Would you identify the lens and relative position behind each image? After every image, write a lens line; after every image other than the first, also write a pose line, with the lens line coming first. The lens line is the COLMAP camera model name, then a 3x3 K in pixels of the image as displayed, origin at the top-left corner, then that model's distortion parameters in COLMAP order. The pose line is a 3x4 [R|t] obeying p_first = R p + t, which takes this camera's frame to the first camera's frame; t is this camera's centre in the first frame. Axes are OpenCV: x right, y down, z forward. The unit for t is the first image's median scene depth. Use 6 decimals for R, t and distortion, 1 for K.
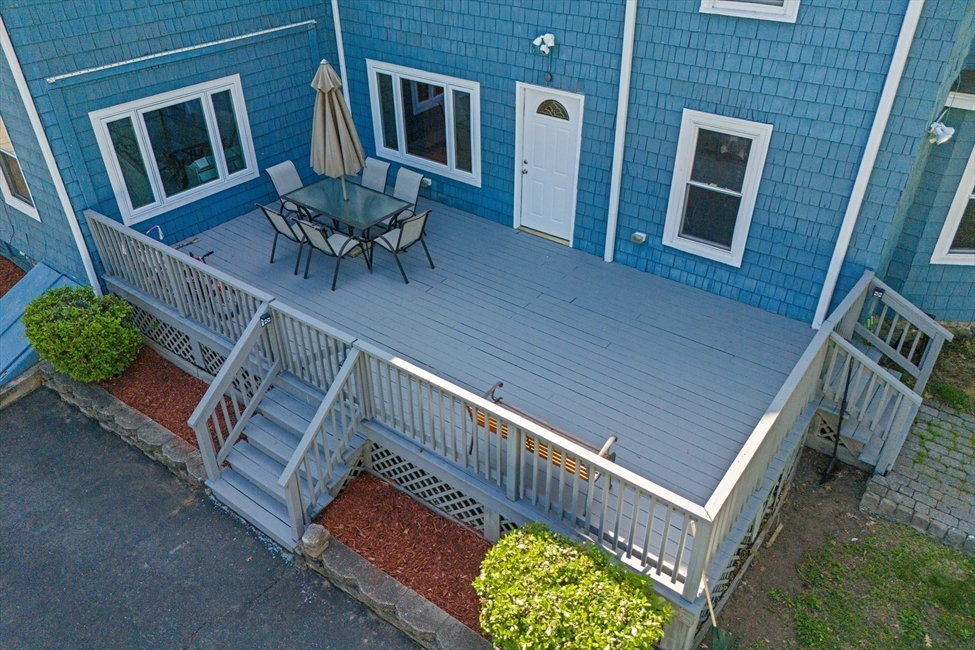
lens RADIAL K [[703.7, 0, 487.5], [0, 703.7, 325.0], [0, 0, 1]] dist [0.079981, -0.113909]
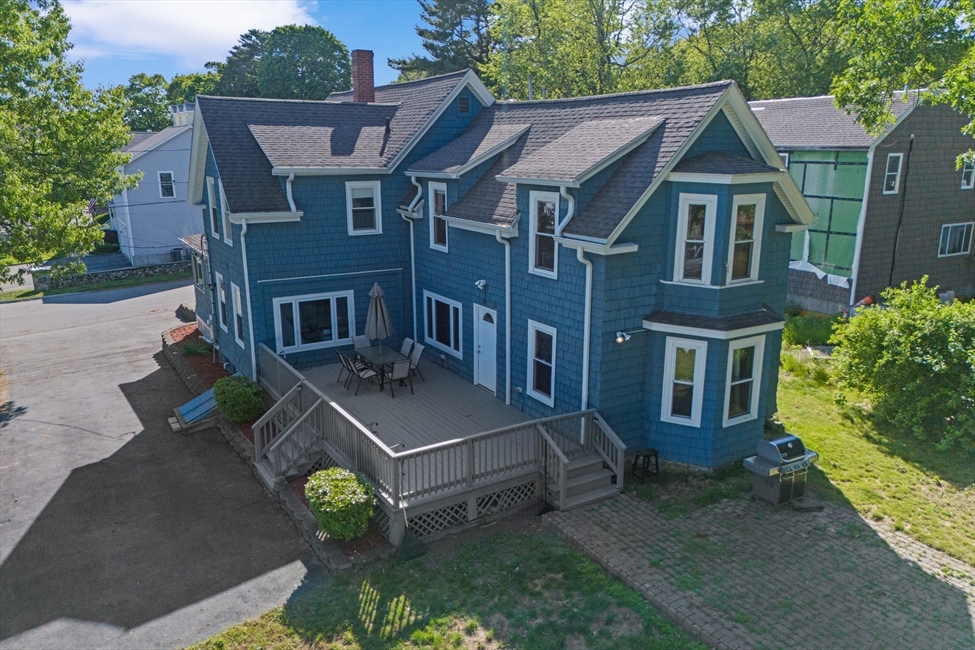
lens RADIAL K [[703.7, 0, 487.5], [0, 703.7, 325.0], [0, 0, 1]] dist [0.079981, -0.113909]
pose [[0.934020, 0.093296, -0.344823, 0.716638], [-0.206311, 0.928910, -0.307508, 0.272464], [0.291620, 0.358359, 0.886869, -0.609441]]
